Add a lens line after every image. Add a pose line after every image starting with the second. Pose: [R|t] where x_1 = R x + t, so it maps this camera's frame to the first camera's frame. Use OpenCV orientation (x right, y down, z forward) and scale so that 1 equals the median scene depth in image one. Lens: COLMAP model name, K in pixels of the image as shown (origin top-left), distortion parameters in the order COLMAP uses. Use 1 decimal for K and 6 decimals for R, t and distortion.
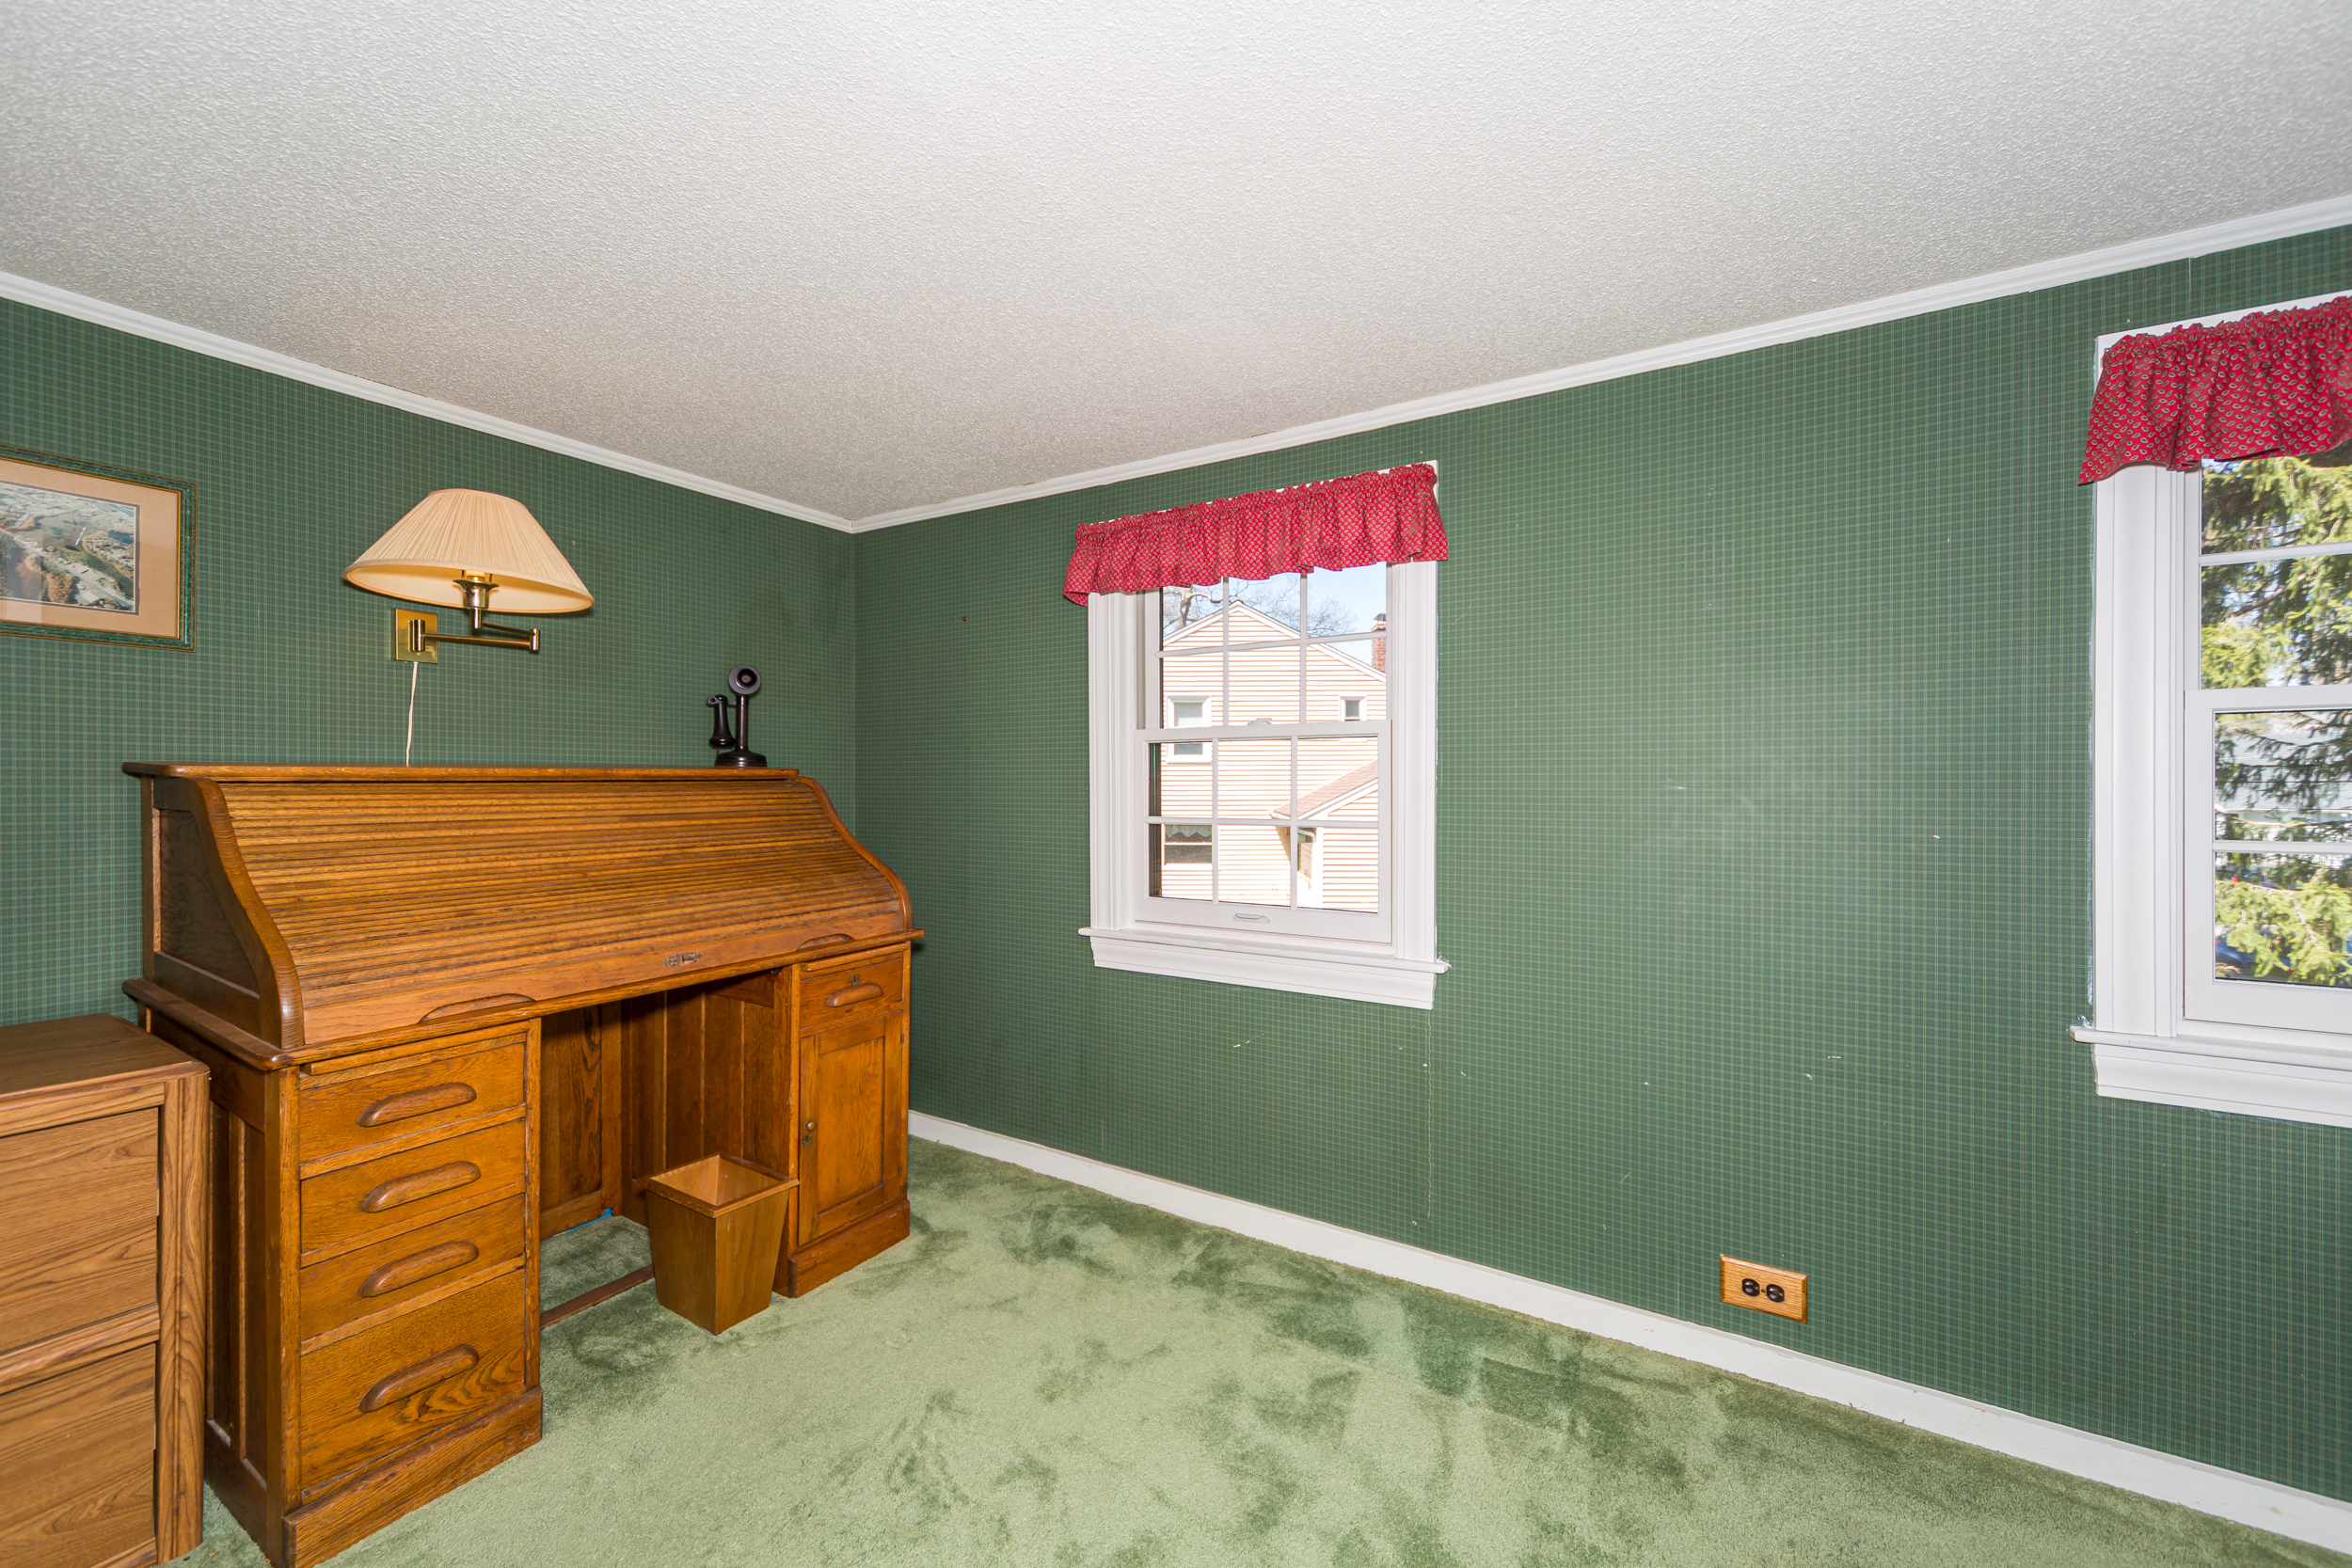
lens RADIAL K [[903.1, 0, 1176.0], [0, 903.1, 784.0], [0, 0, 1]] dist [0.000481, 0.000027]
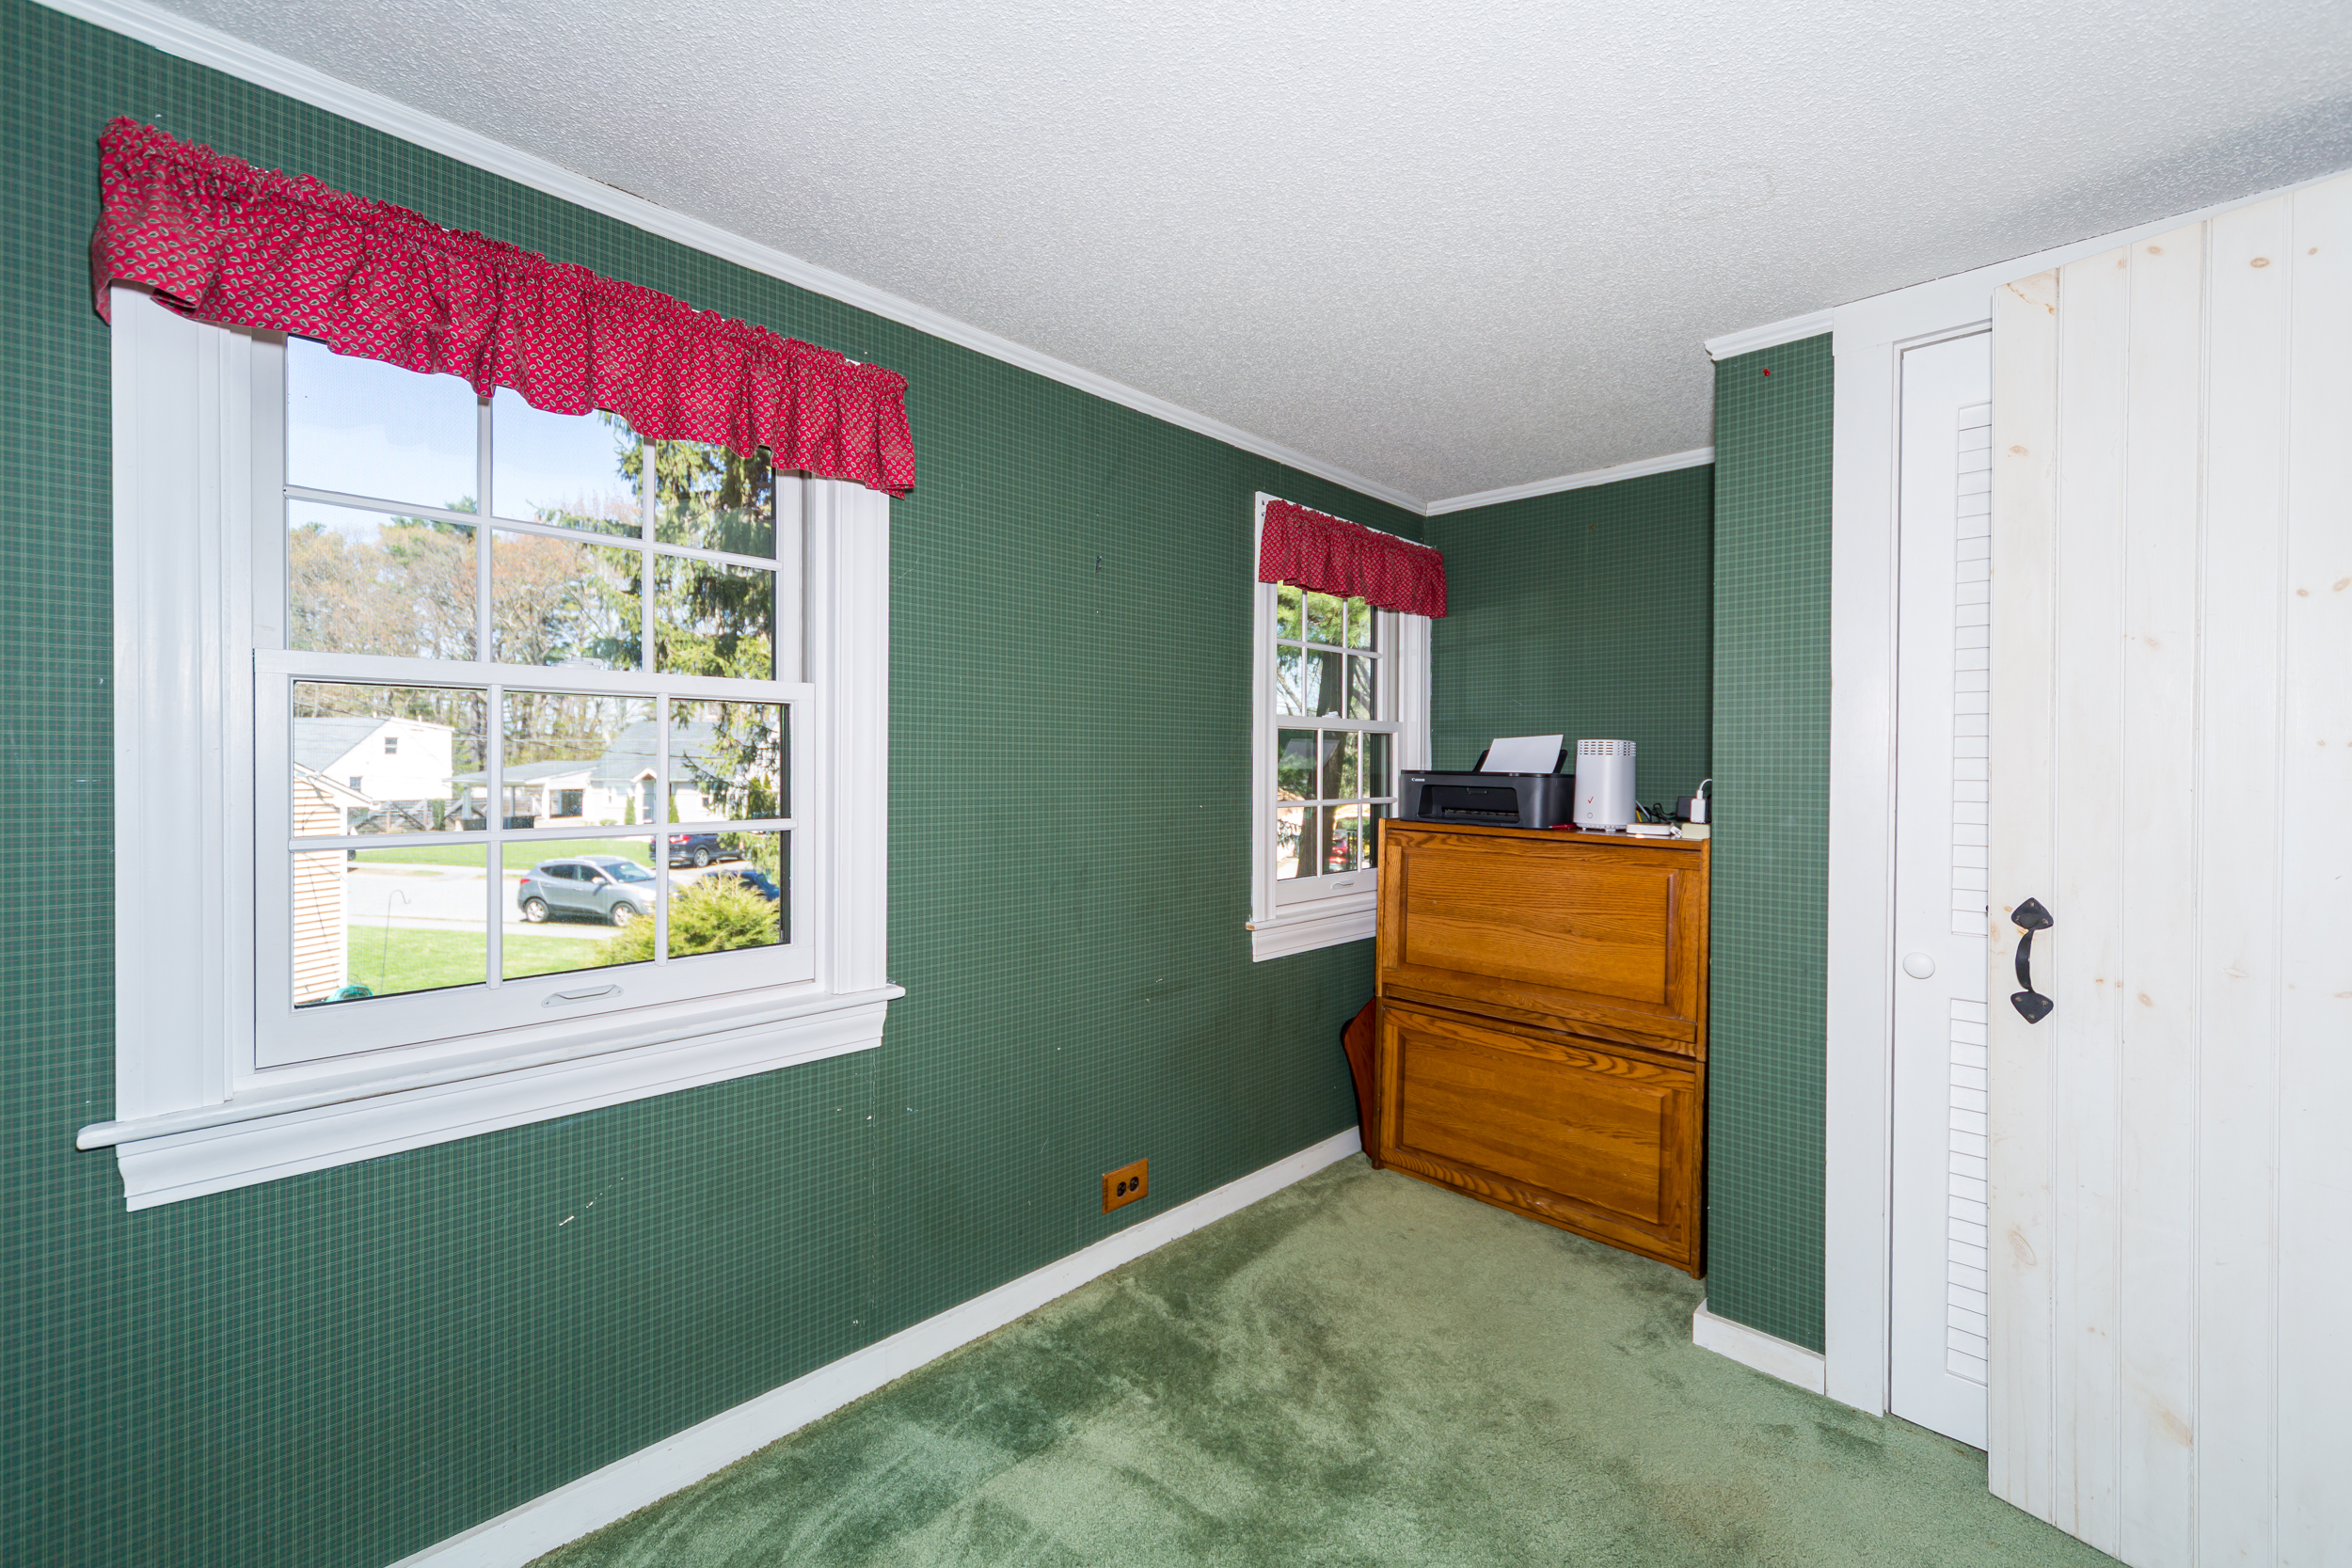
lens RADIAL K [[952.3, 0, 1176.0], [0, 952.3, 784.0], [0, 0, 1]] dist [-0.020735, -0.000037]
pose [[0.219466, -0.011460, 0.975553, -0.491453], [-0.000905, 0.999928, 0.011950, 0.004184], [-0.975620, -0.003505, 0.219440, 0.564224]]
